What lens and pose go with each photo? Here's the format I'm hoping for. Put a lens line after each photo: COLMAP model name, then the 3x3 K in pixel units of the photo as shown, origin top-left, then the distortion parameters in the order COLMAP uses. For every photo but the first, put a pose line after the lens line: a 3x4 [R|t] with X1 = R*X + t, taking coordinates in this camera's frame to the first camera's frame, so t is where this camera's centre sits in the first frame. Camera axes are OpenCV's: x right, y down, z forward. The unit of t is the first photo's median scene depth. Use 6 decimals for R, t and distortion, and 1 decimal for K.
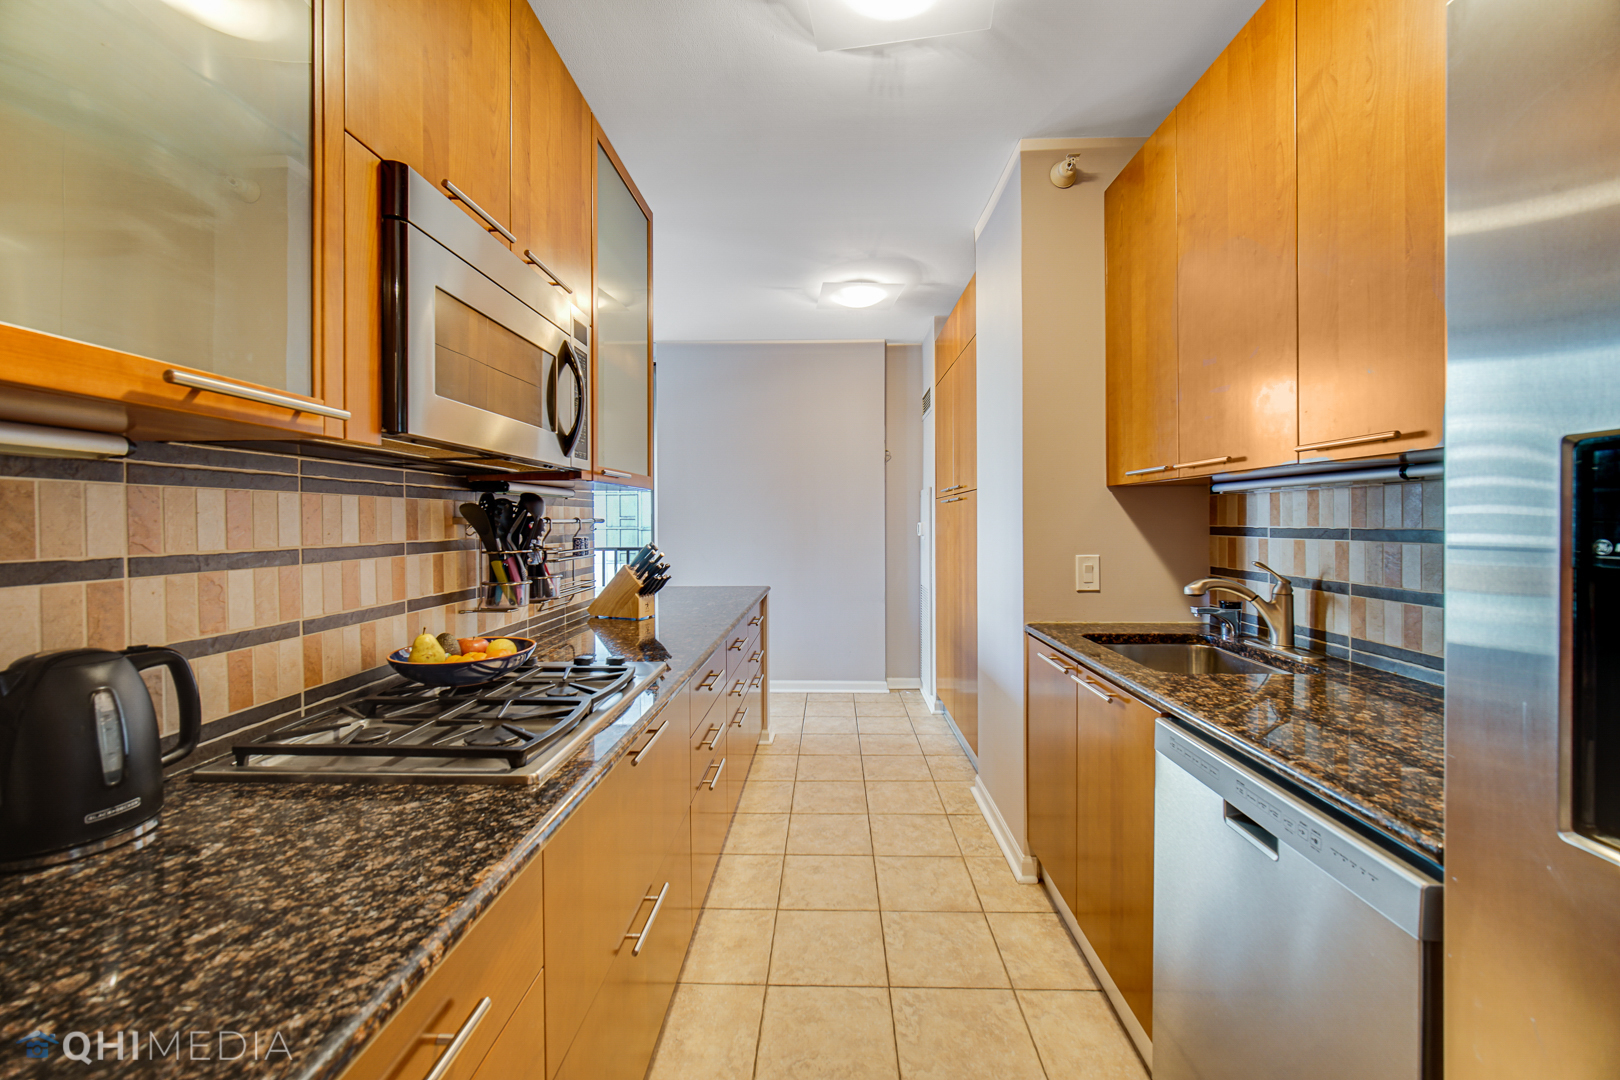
lens RADIAL K [[640.0, 0, 810.0], [0, 640.0, 528.9], [0, 0, 1]] dist [-0.000247, -0.000010]
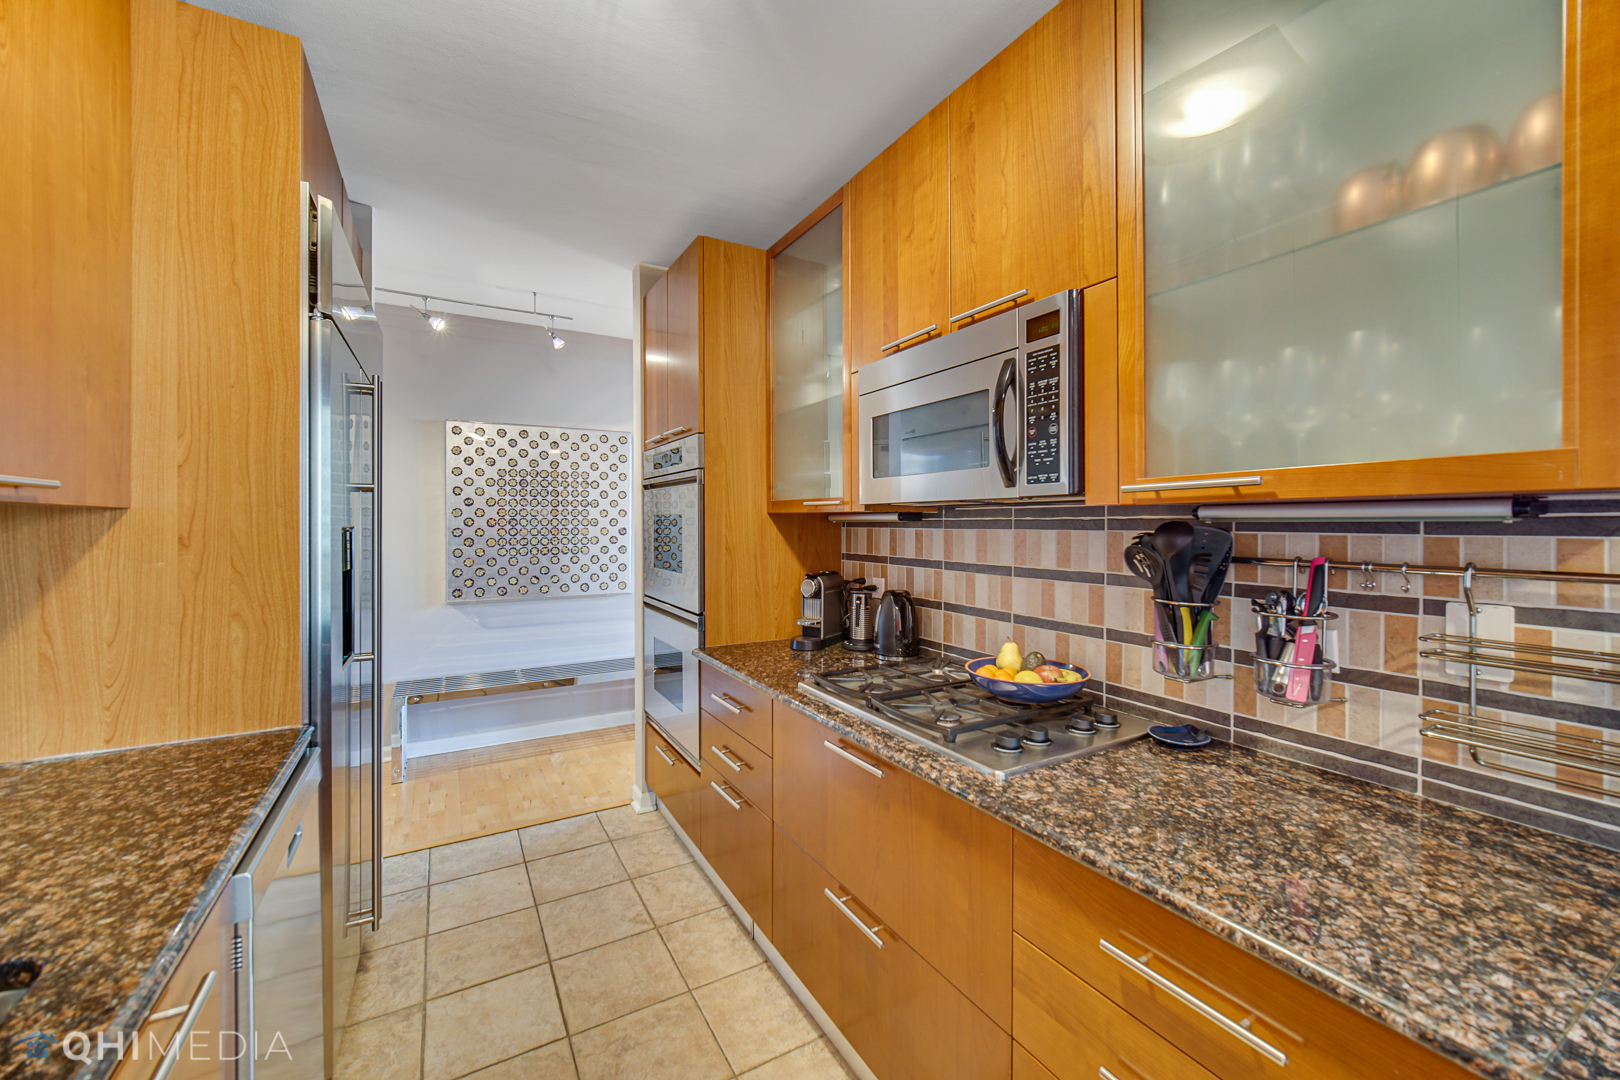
lens RADIAL K [[640.1, 0, 808.7], [0, 640.1, 527.7], [0, 0, 1]] dist [0.001483, -0.001013]
pose [[-0.853917, 0.008712, -0.520337, 0.377338], [-0.001982, 0.999798, 0.019991, -0.082971], [0.520406, 0.018102, -0.853727, 1.862039]]
